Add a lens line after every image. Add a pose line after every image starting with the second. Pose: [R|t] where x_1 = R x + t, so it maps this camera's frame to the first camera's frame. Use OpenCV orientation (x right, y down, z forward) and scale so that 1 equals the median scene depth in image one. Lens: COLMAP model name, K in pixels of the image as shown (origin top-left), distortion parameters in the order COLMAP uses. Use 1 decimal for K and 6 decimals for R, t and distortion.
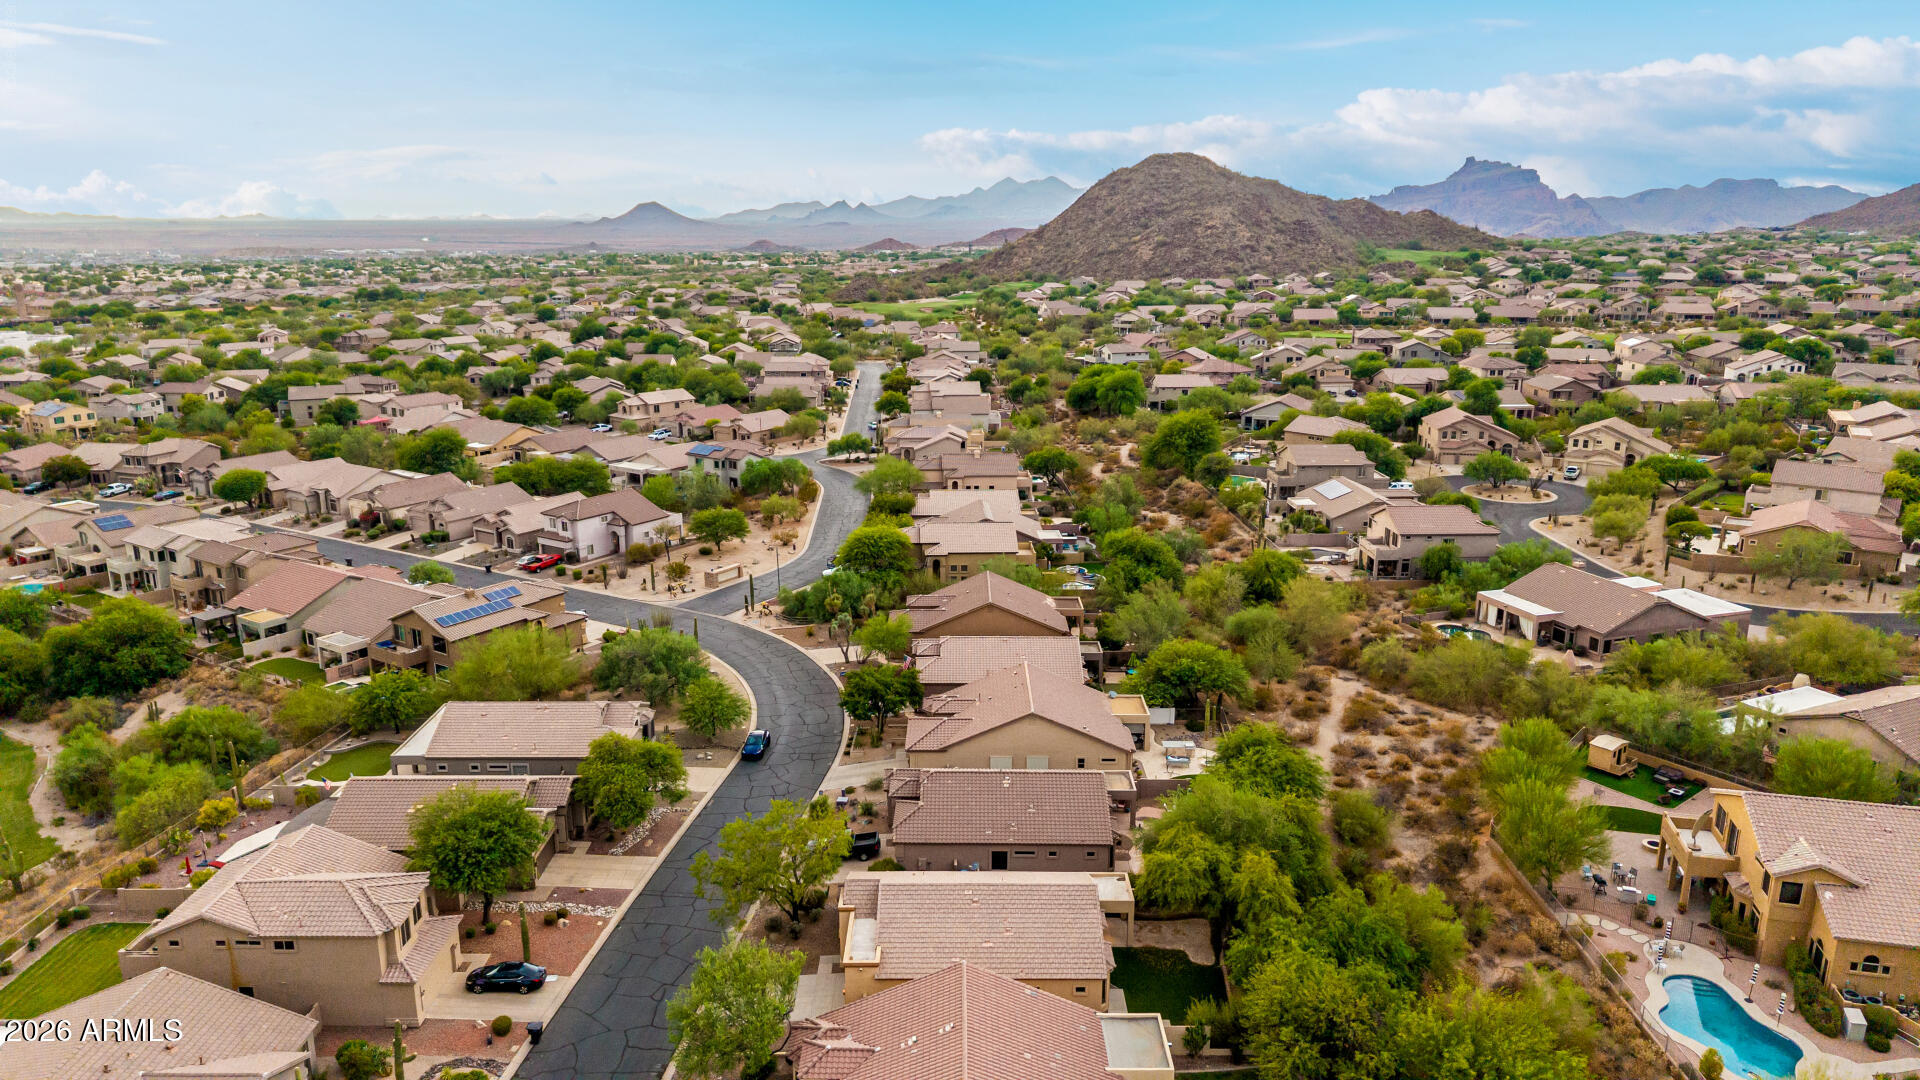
lens RADIAL K [[1283.6, 0, 967.8], [0, 1283.6, 534.1], [0, 0, 1]] dist [0.050118, -0.049975]
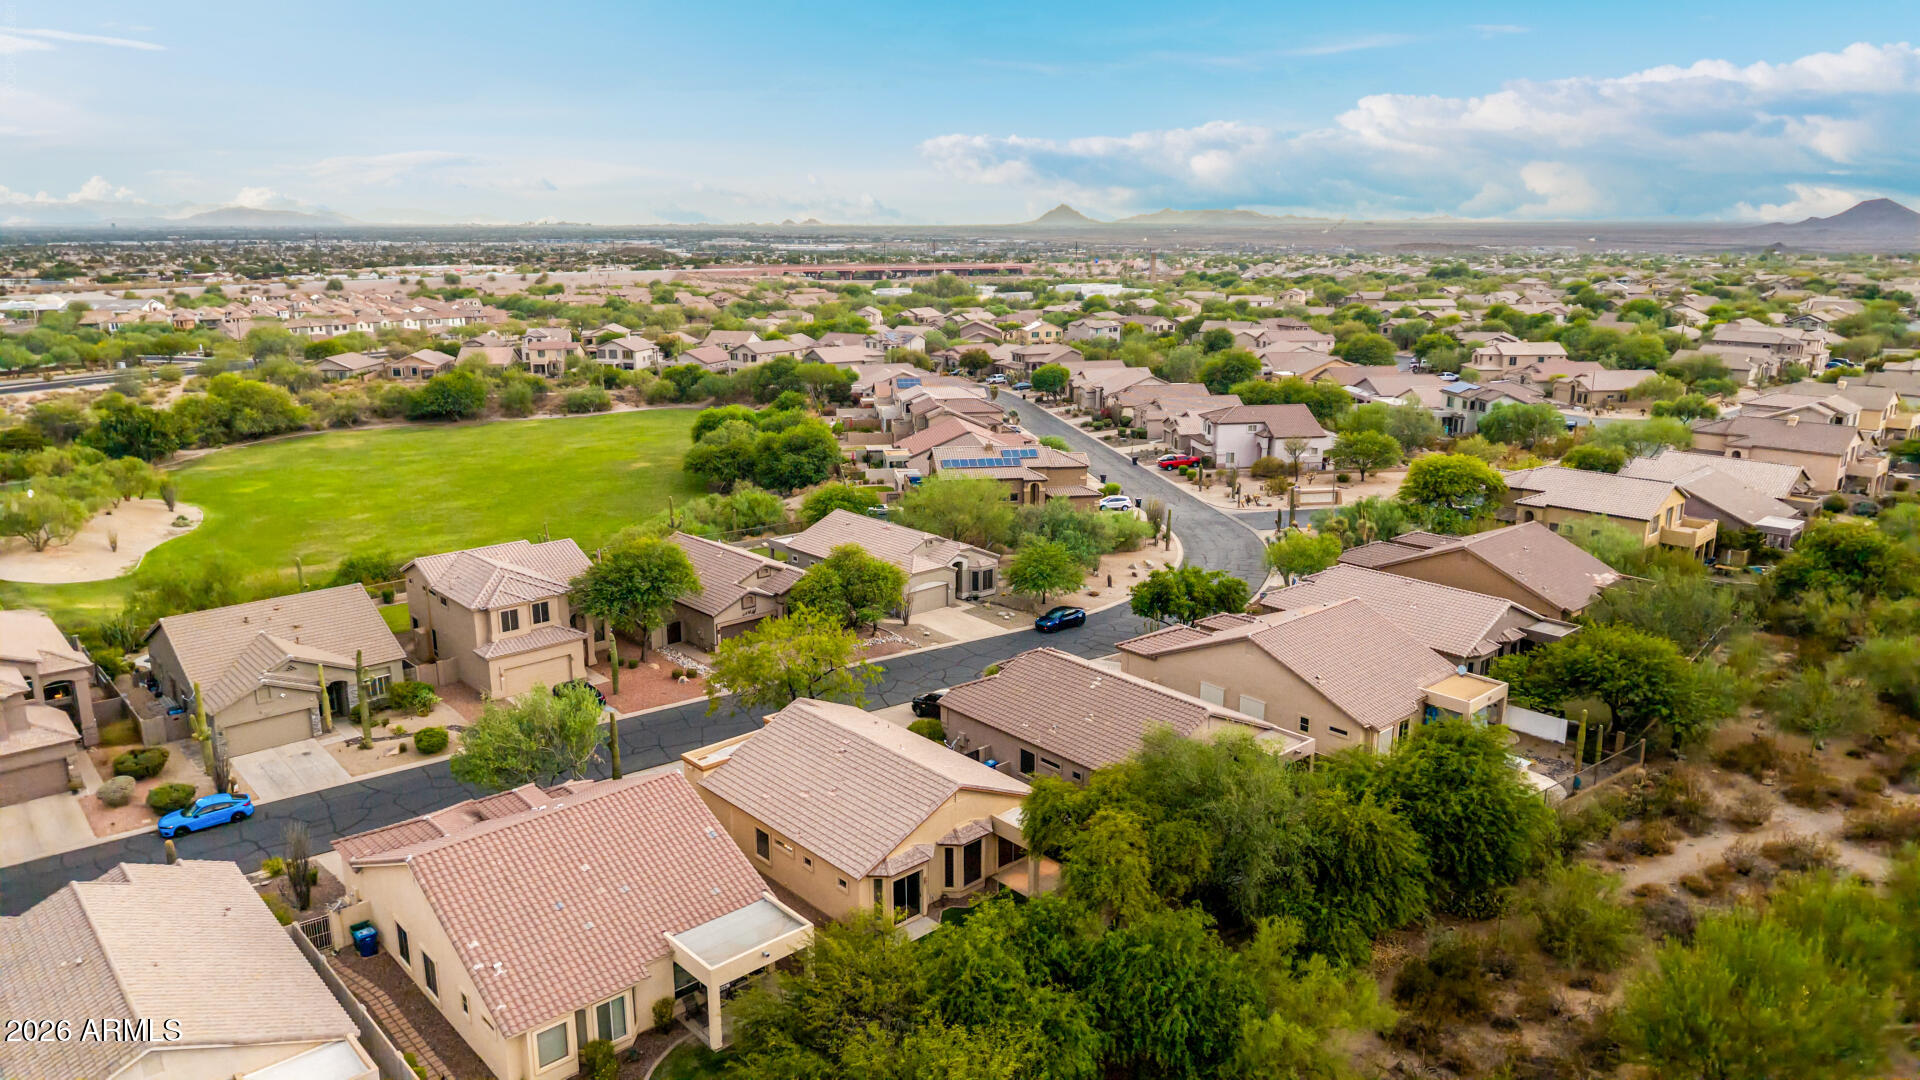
lens RADIAL K [[1283.6, 0, 959.2], [0, 1283.6, 539.0], [0, 0, 1]] dist [0.050118, -0.049975]
pose [[0.659690, 0.176061, -0.730624, 0.276191], [-0.176540, 0.981272, 0.077059, 0.032544], [0.730508, 0.078149, 0.678417, 0.212199]]
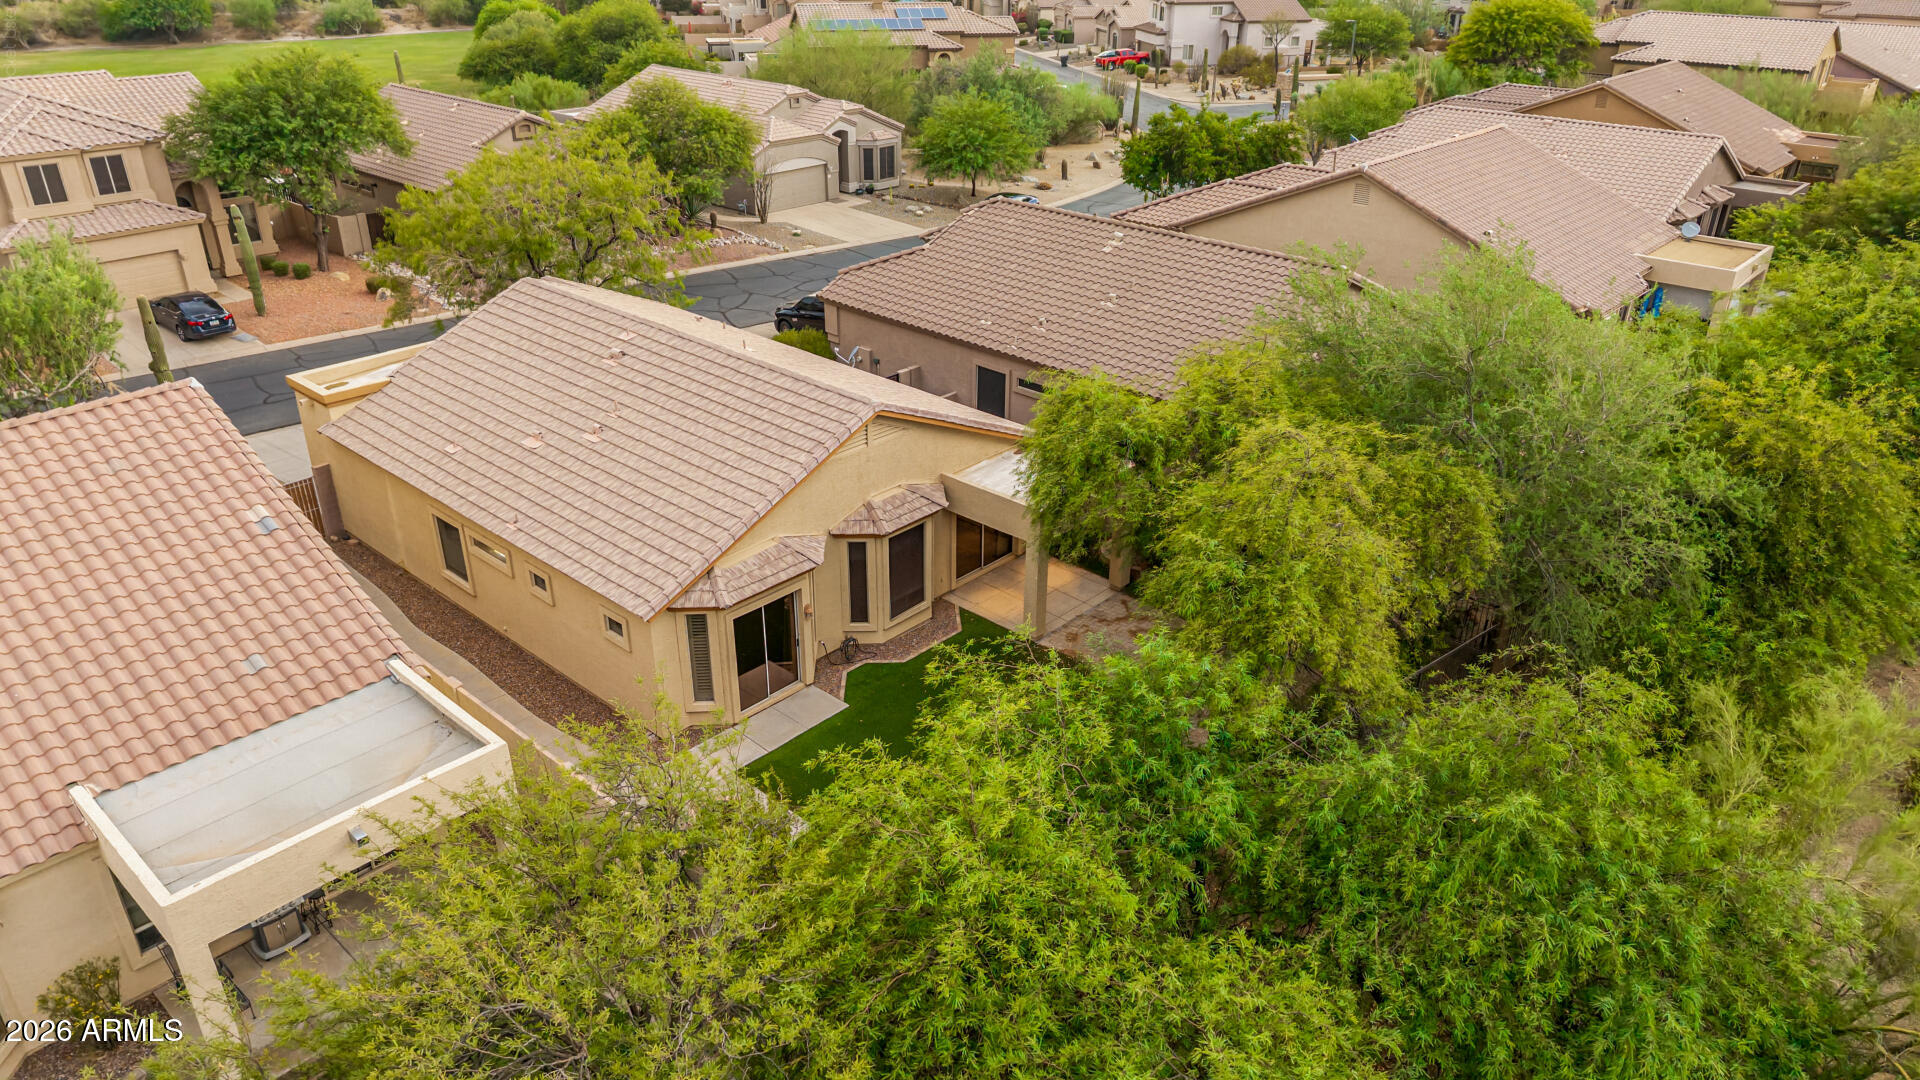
lens RADIAL K [[1283.6, 0, 975.5], [0, 1283.6, 556.1], [0, 0, 1]] dist [0.050118, -0.049975]
pose [[0.735326, 0.314972, -0.600074, 0.147045], [-0.172585, 0.943275, 0.283631, 0.093316], [0.655371, -0.104998, 0.747974, 0.338100]]
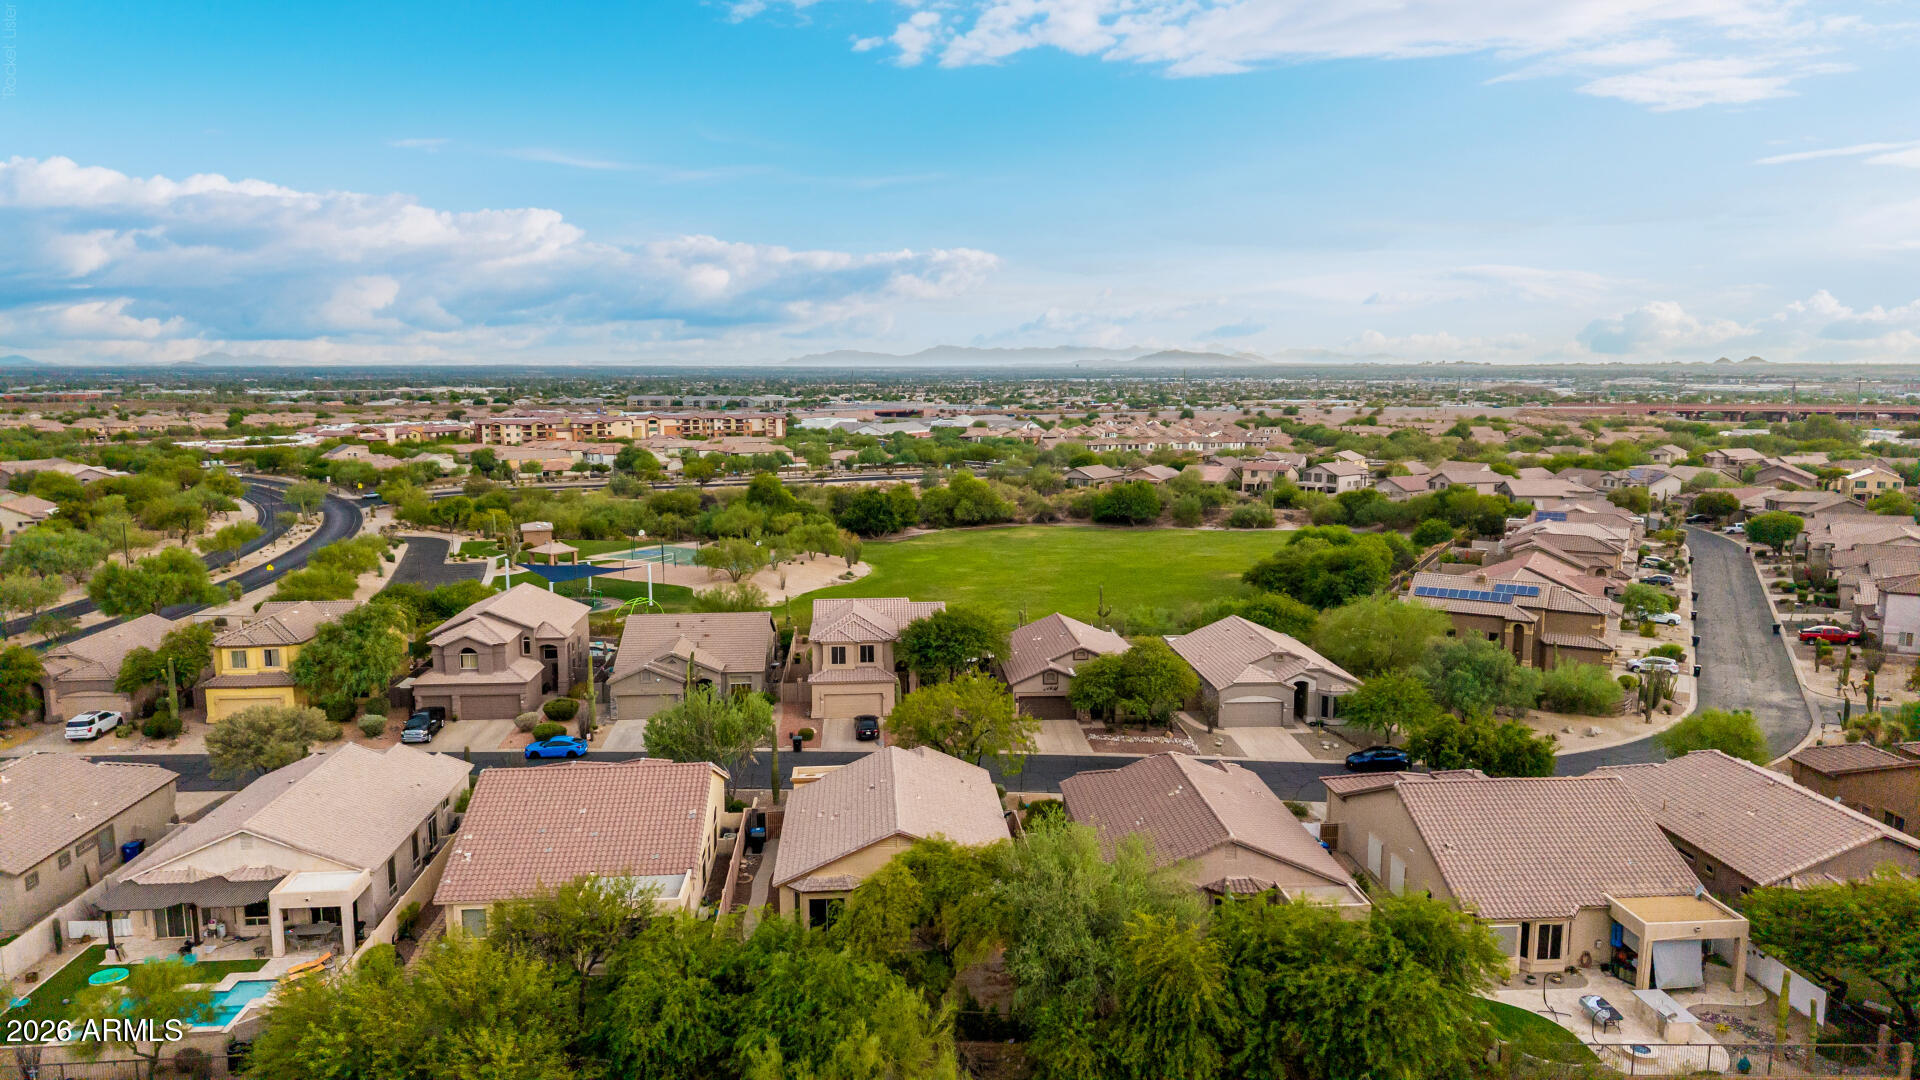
lens RADIAL K [[1283.6, 0, 925.3], [0, 1283.6, 498.7], [0, 0, 1]] dist [0.050118, -0.049975]
pose [[0.045524, 0.102608, -0.993680, 0.378532], [-0.237930, 0.967199, 0.088973, 0.002145], [0.970215, 0.232375, 0.068444, 0.406700]]
